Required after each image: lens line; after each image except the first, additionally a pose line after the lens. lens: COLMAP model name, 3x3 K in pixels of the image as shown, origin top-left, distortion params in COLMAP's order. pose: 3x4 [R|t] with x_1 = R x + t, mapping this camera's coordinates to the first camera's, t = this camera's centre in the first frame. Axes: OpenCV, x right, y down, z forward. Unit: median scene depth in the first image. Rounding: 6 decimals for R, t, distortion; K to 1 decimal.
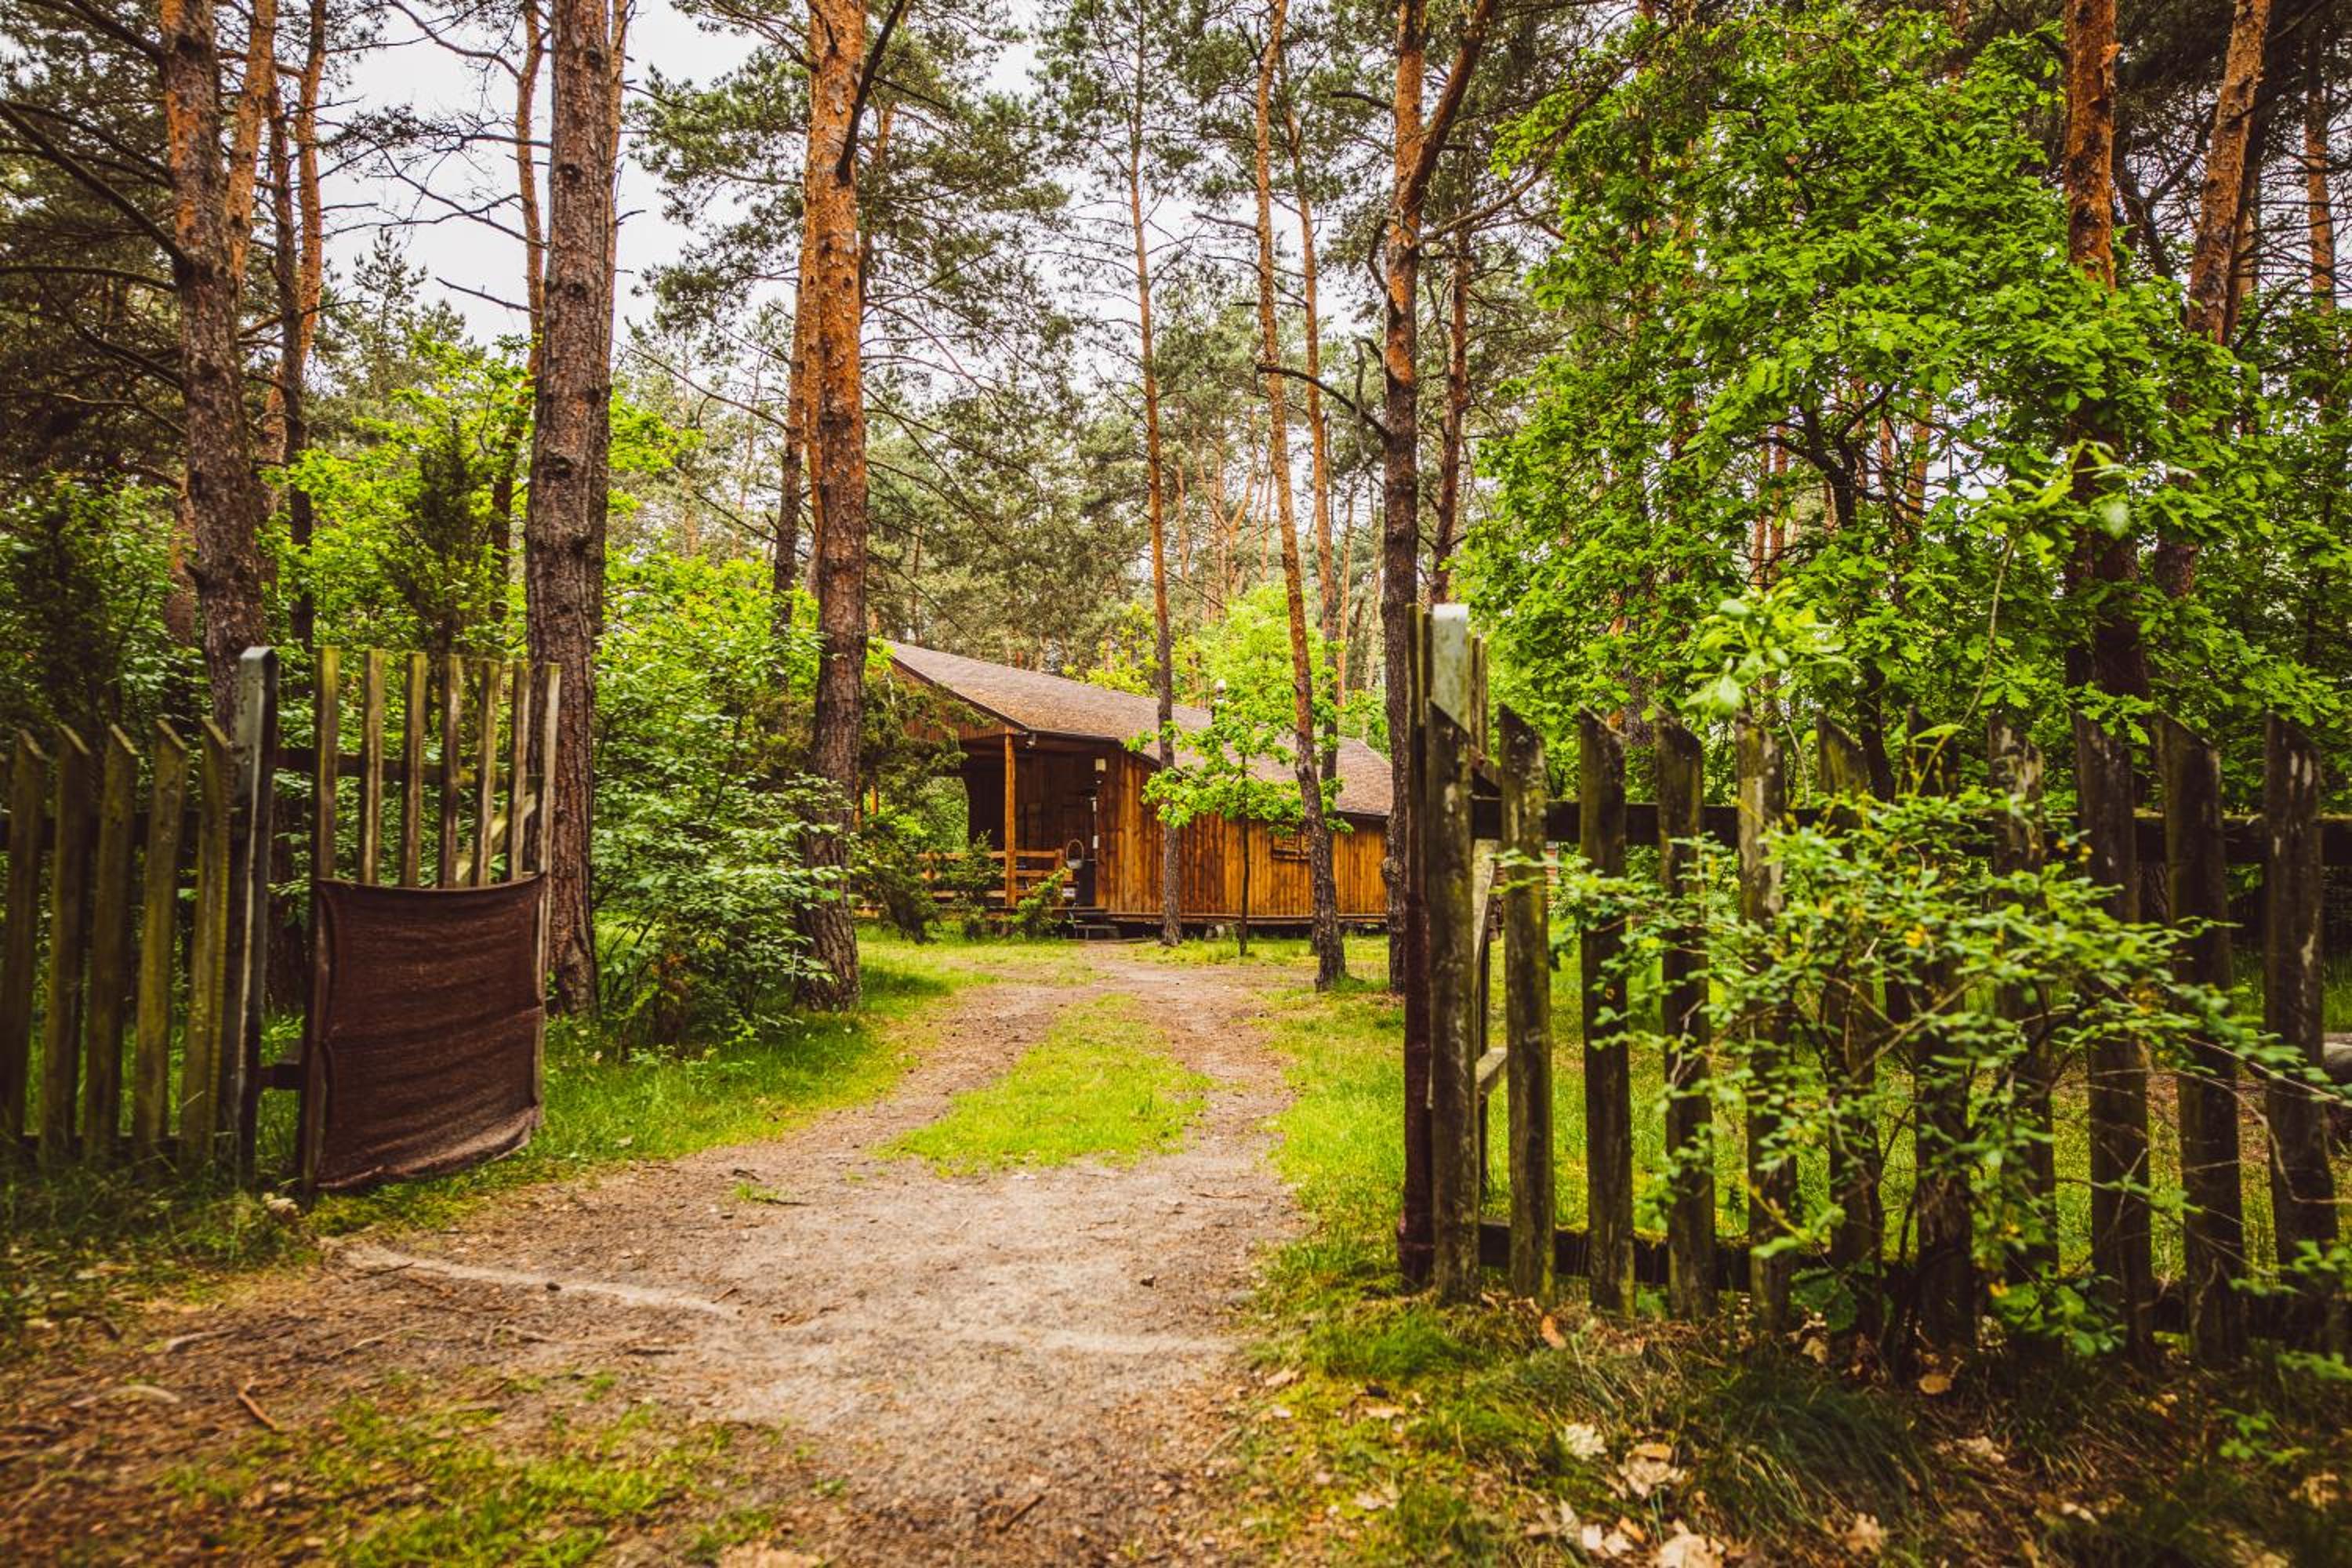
lens RADIAL K [[1503.2, 0, 1152.0], [0, 1503.2, 788.1], [0, 0, 1]] dist [0.019011, -0.006230]
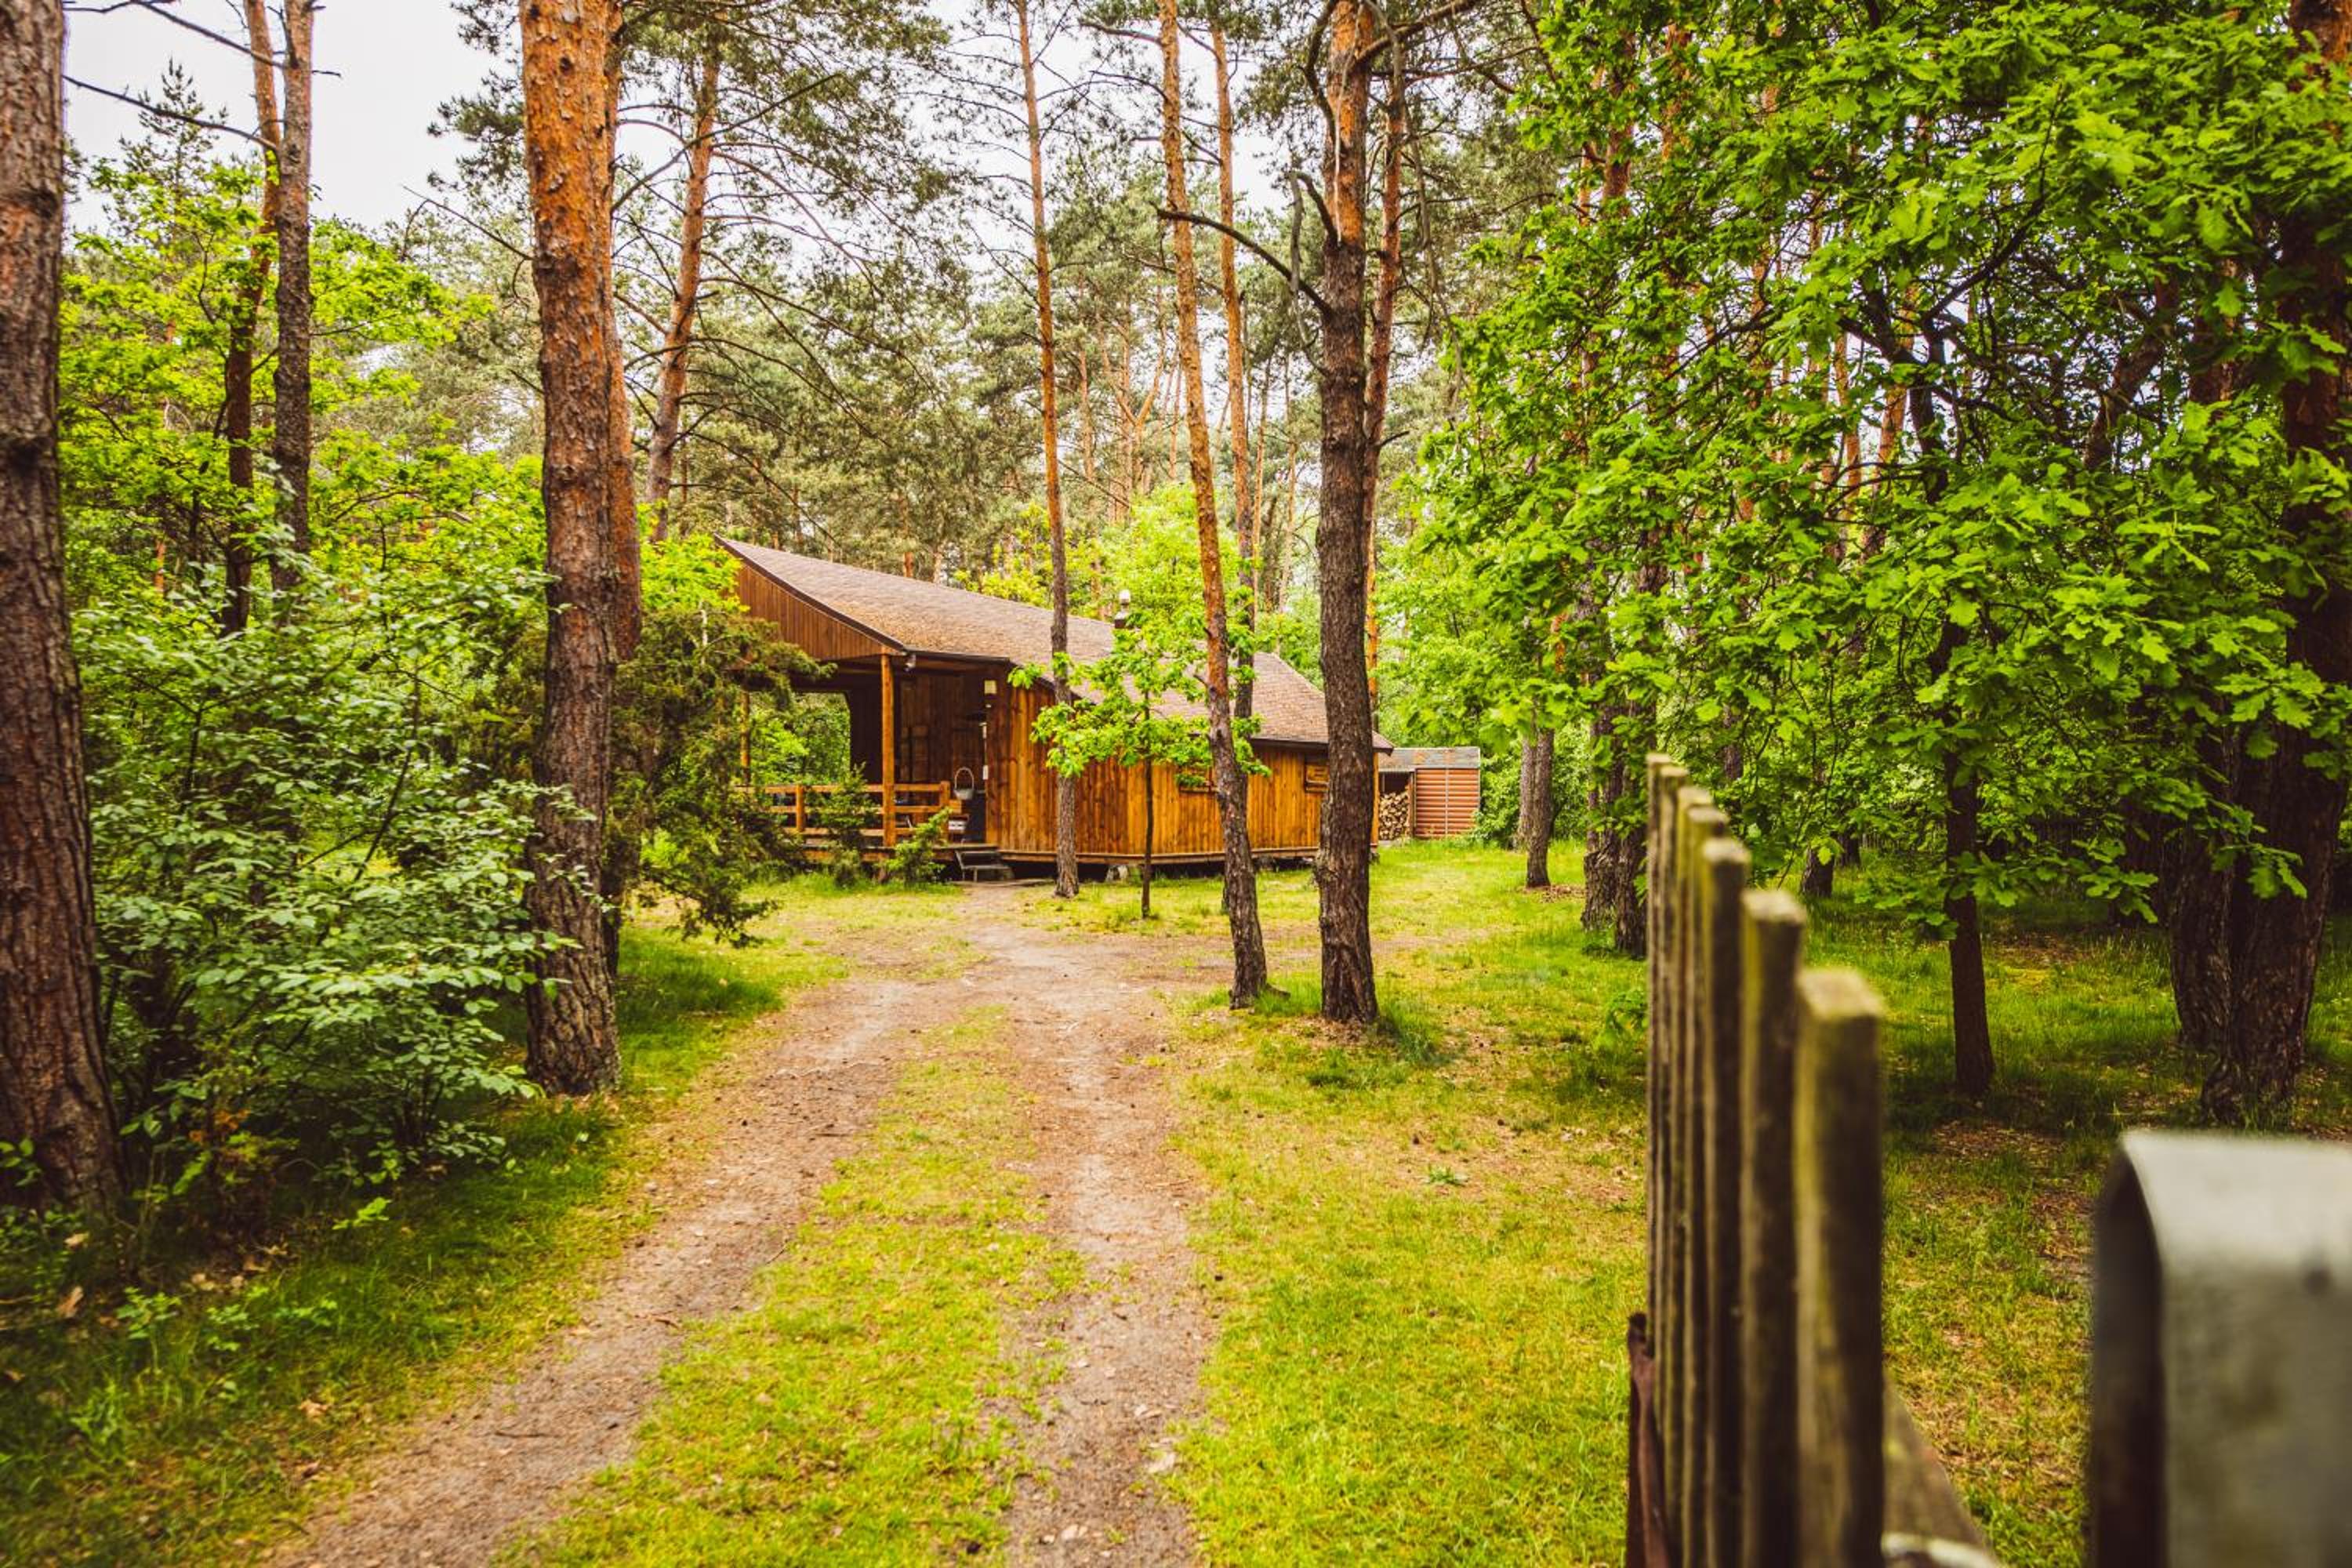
lens RADIAL K [[1503.2, 0, 1152.0], [0, 1503.2, 788.1], [0, 0, 1]] dist [0.019011, -0.006230]
pose [[0.998190, -0.001865, 0.060107, 0.009439], [-0.002323, 0.997577, 0.069527, -0.020826], [-0.060091, -0.069540, 0.995768, 0.105461]]
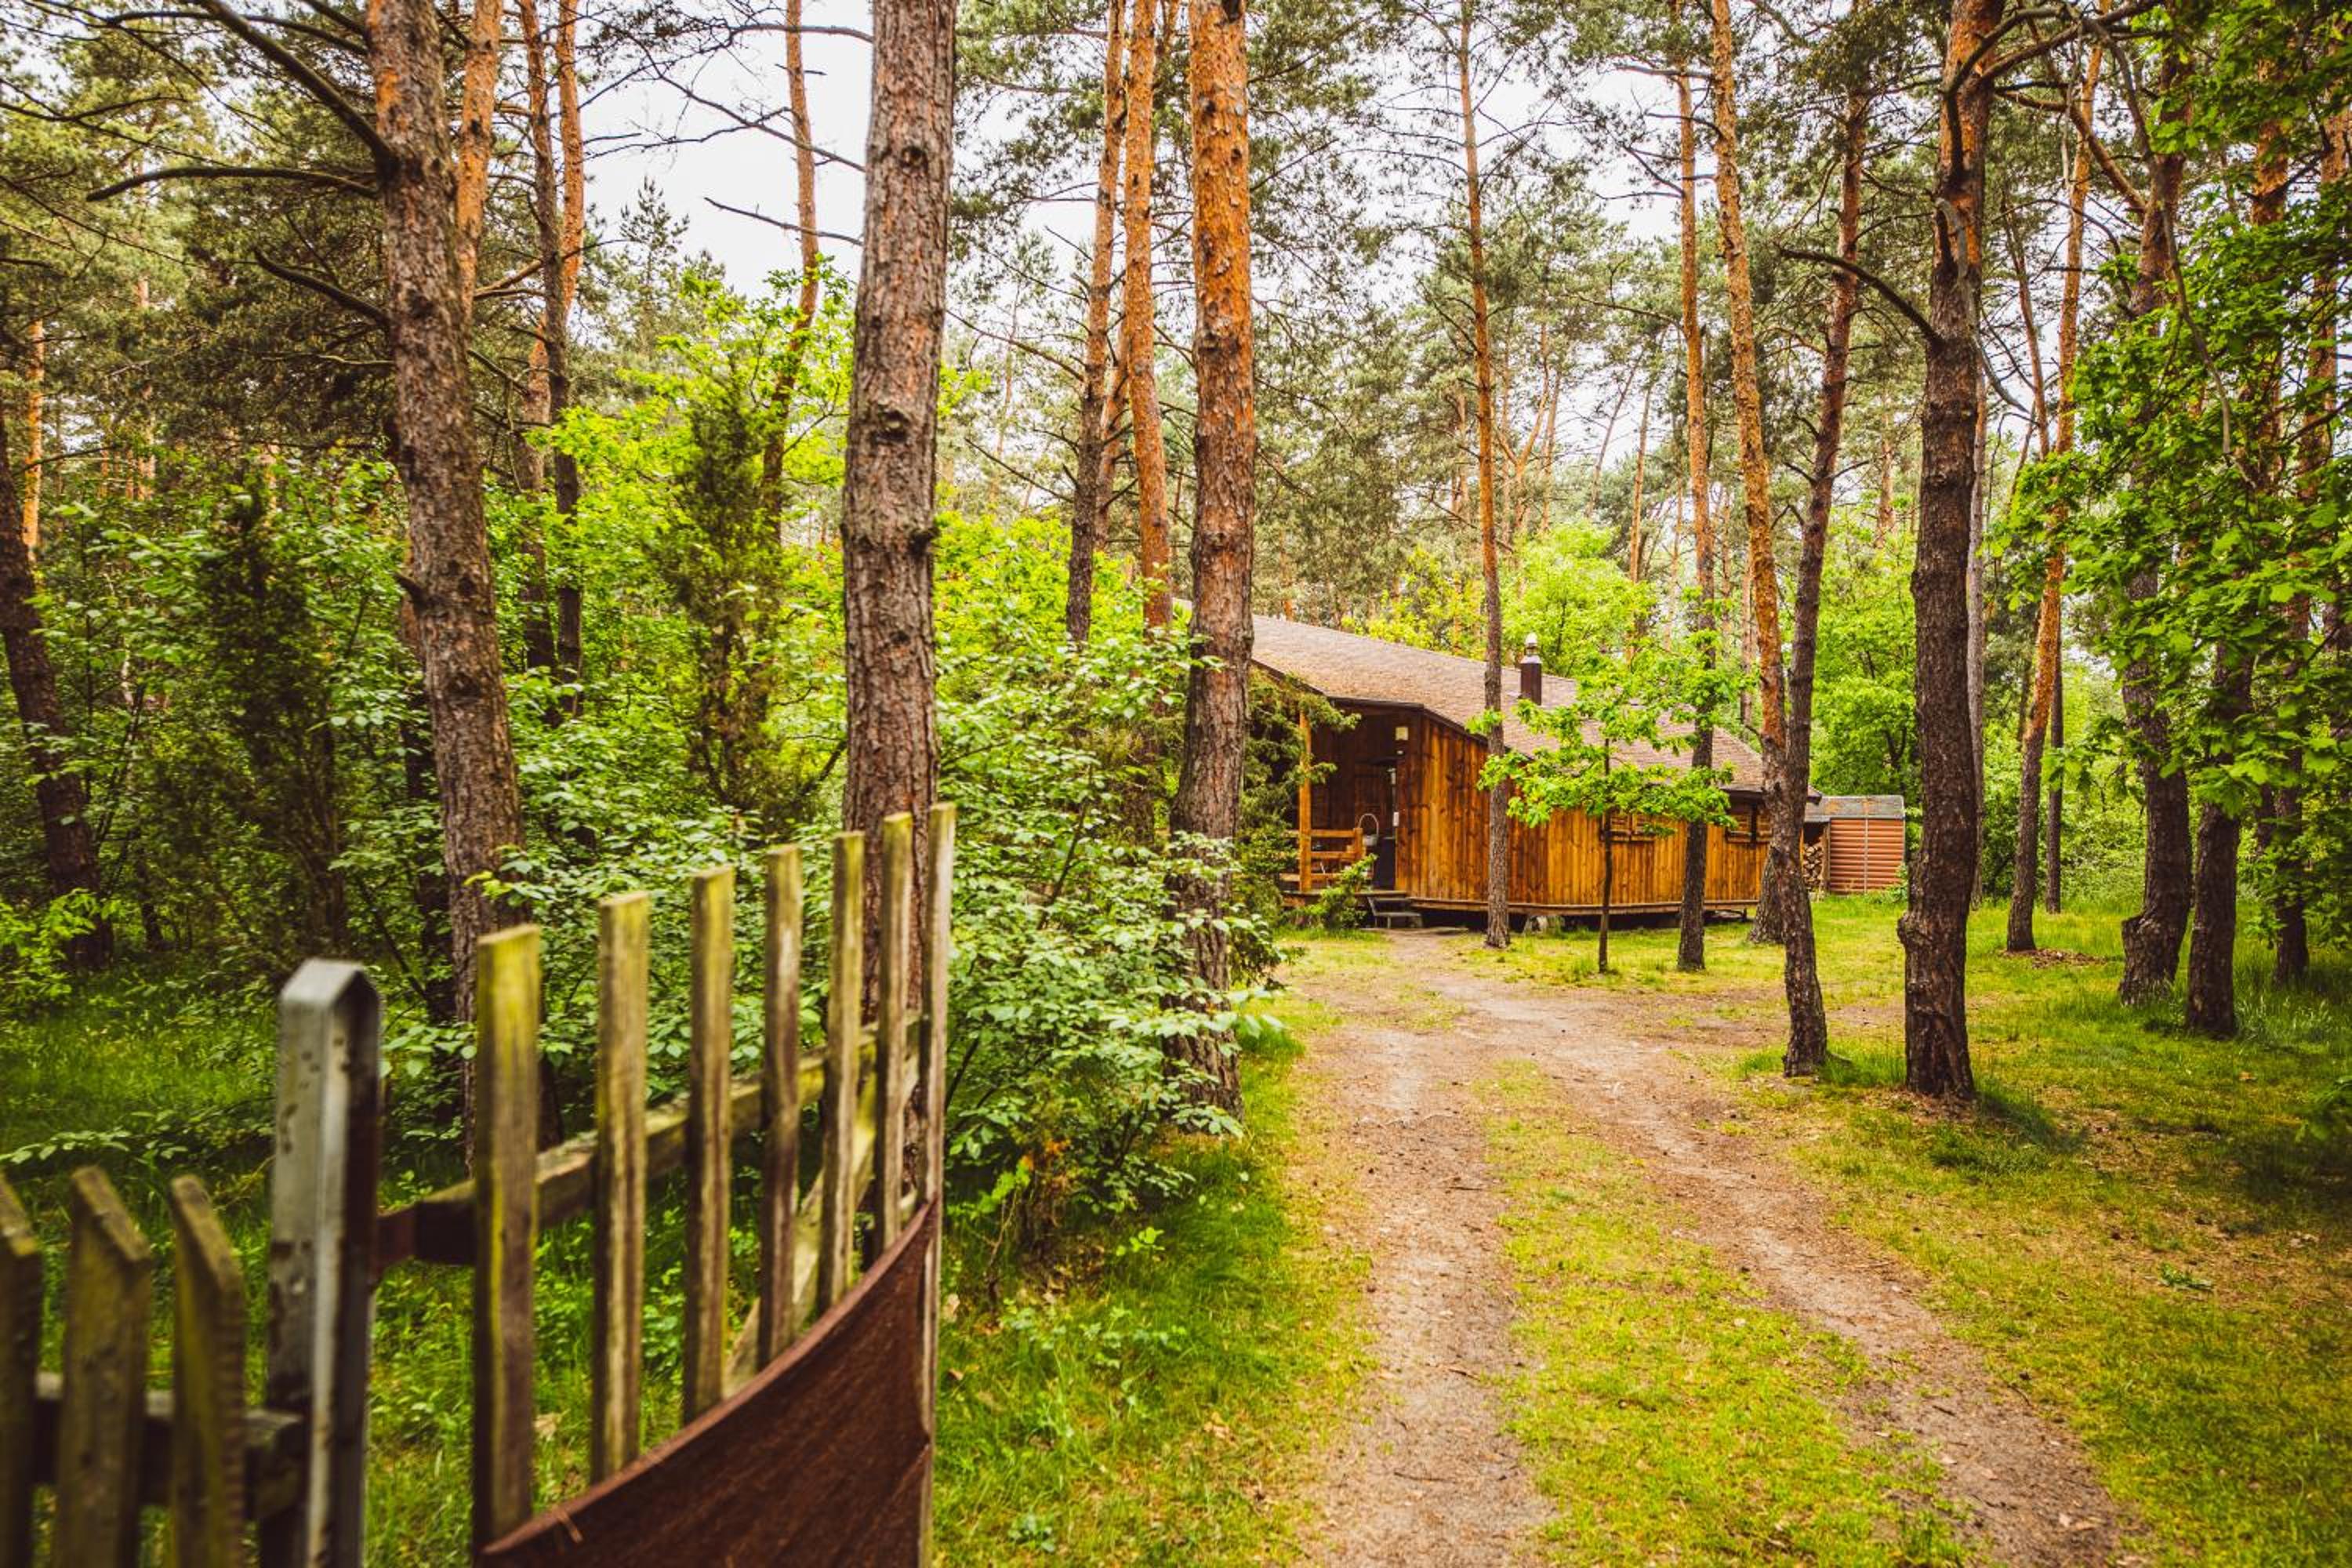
lens RADIAL K [[1506.2, 0, 1162.9], [0, 1506.2, 792.2], [0, 0, 1]] dist [0.015140, -0.002123]
pose [[0.989248, 0.006606, -0.146100, -0.050492], [-0.000155, 0.999026, 0.044121, -0.023104], [0.146250, -0.043624, 0.988285, 0.100560]]
